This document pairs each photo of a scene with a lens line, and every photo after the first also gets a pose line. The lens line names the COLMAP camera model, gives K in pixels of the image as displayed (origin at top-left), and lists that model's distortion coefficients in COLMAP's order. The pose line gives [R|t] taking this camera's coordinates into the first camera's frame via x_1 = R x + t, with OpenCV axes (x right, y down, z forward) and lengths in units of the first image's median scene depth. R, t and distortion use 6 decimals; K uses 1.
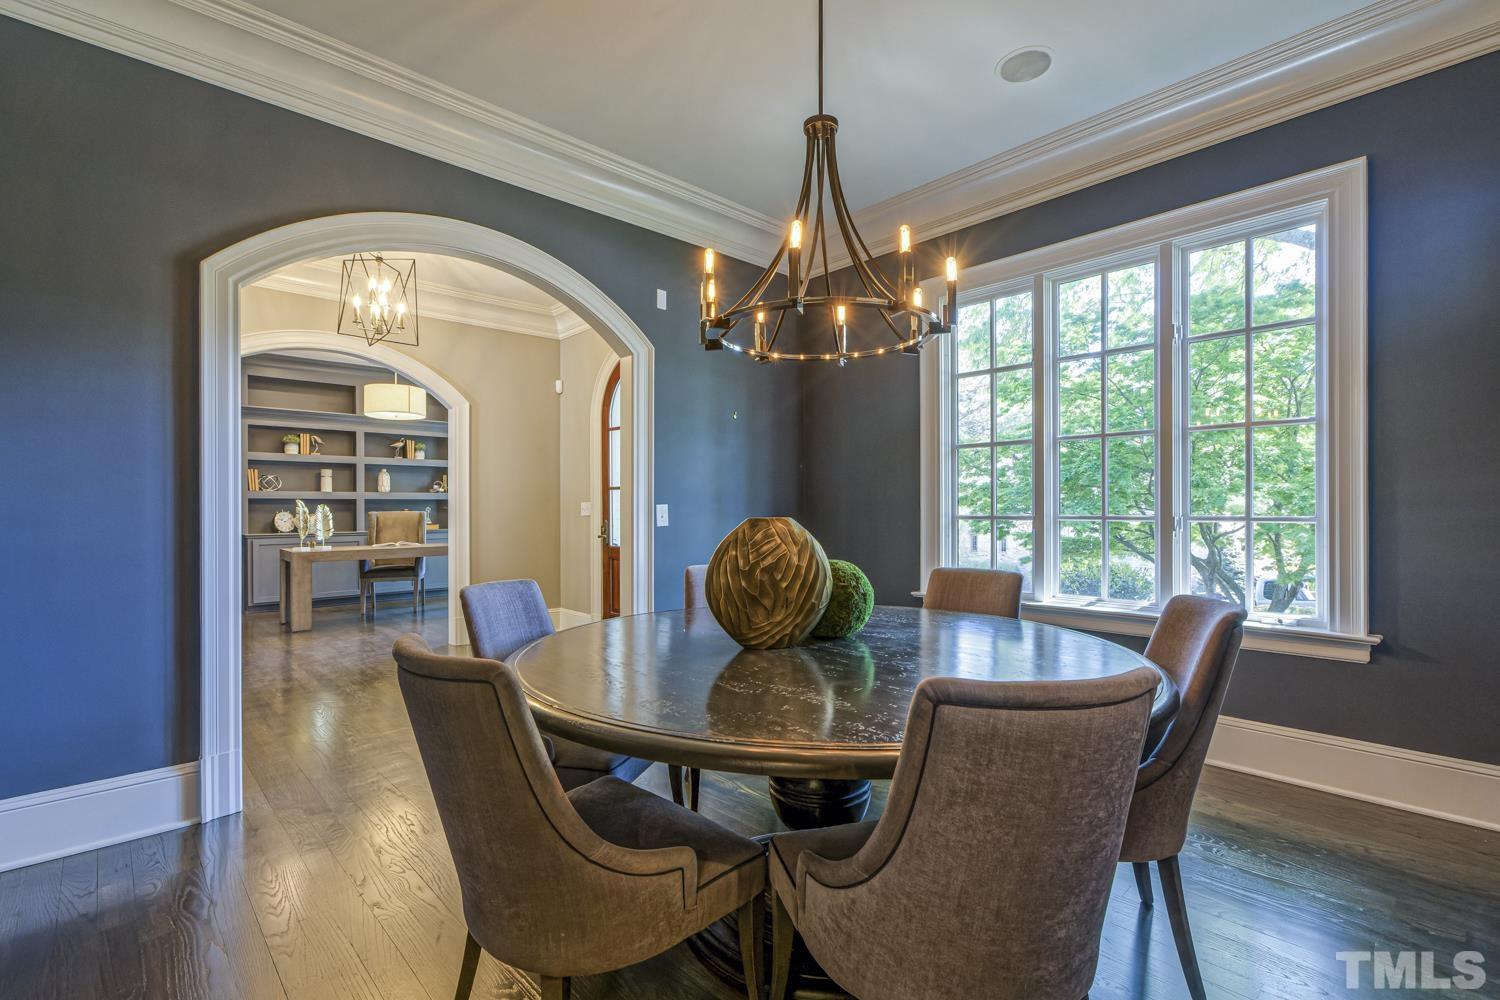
lens RADIAL K [[677.2, 0, 750.0], [0, 677.2, 500.0], [0, 0, 1]] dist [0.001142, 0.000969]
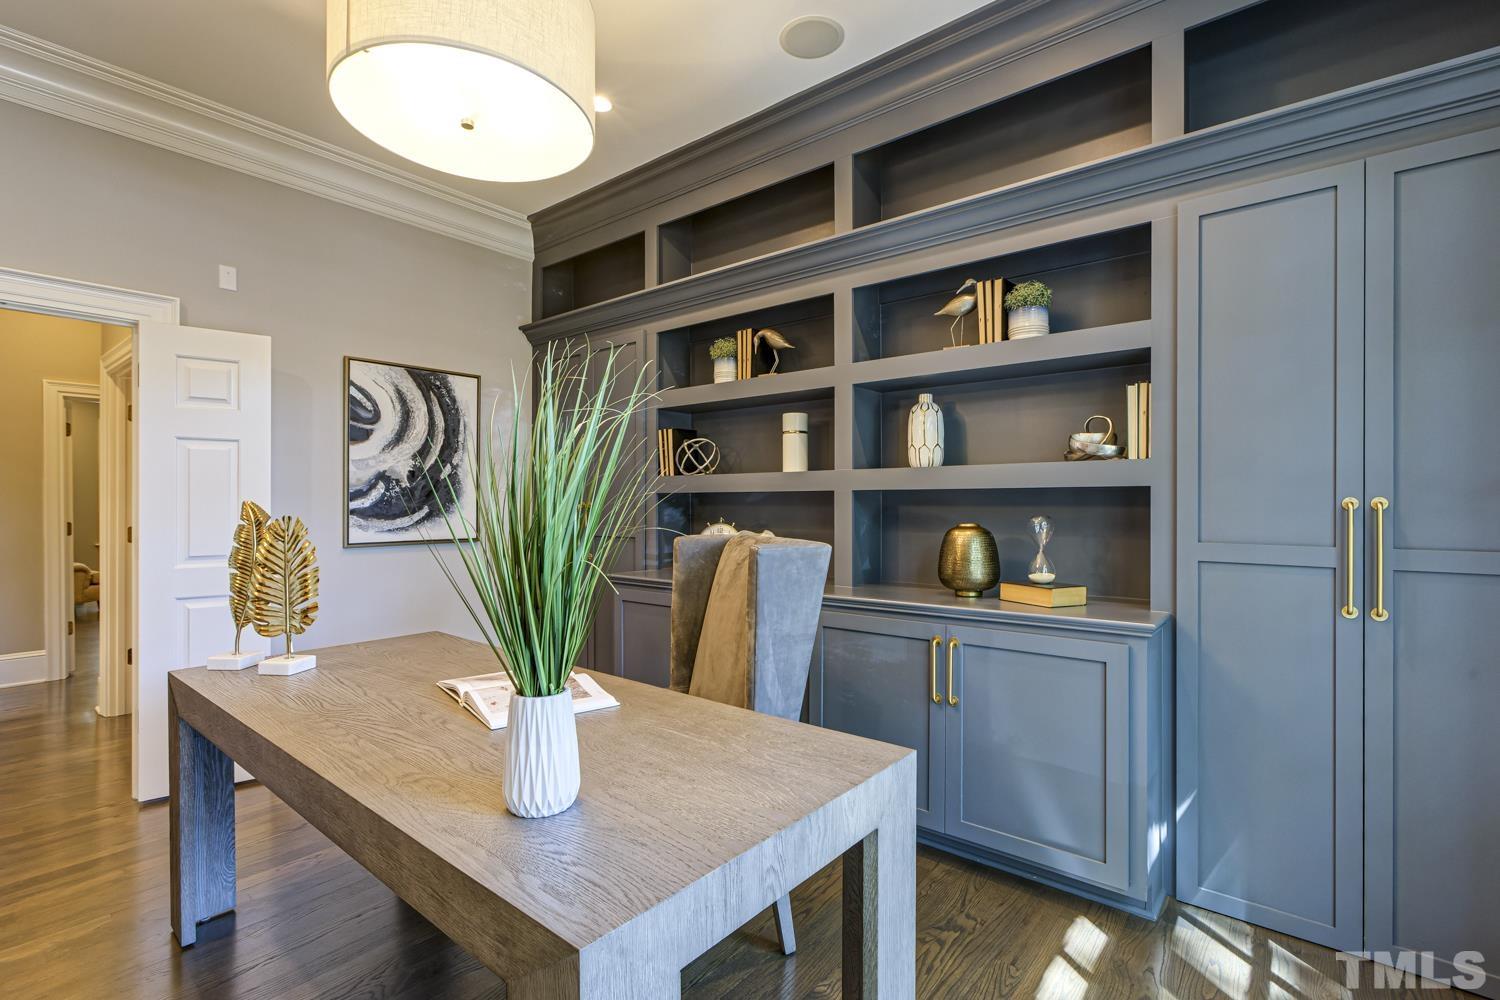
lens RADIAL K [[677.2, 0, 750.0], [0, 677.2, 500.0], [0, 0, 1]] dist [0.001142, 0.000969]
pose [[0.112276, -0.002081, -0.993675, -0.244226], [0.004210, 0.999990, -0.001618, 0.003397], [0.993668, -0.004002, 0.112283, 0.900912]]
